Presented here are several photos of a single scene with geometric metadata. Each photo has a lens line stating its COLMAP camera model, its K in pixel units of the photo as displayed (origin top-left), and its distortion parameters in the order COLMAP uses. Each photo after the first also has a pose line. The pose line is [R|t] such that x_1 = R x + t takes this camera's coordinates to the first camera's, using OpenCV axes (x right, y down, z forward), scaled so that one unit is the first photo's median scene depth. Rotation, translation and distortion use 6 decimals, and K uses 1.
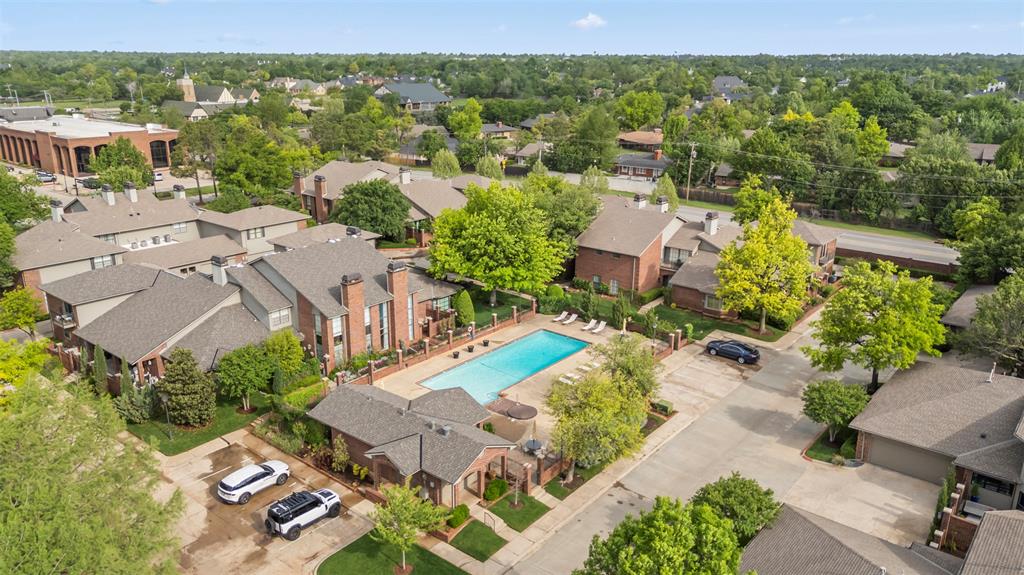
lens RADIAL K [[750.2, 0, 512.0], [0, 750.2, 287.5], [0, 0, 1]] dist [0.137947, -0.229212]
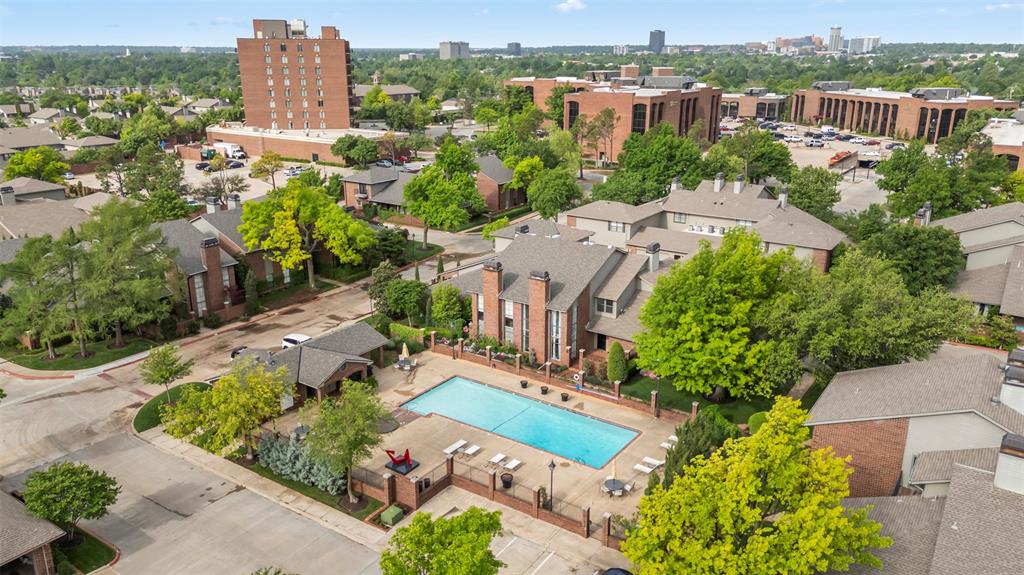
lens RADIAL K [[750.2, 0, 512.0], [0, 750.2, 287.5], [0, 0, 1]] dist [0.137947, -0.229212]
pose [[0.082575, 0.295701, -0.951705, 0.692632], [-0.291867, 0.920270, 0.260610, -0.230334], [0.952888, 0.256251, 0.162297, 0.736958]]
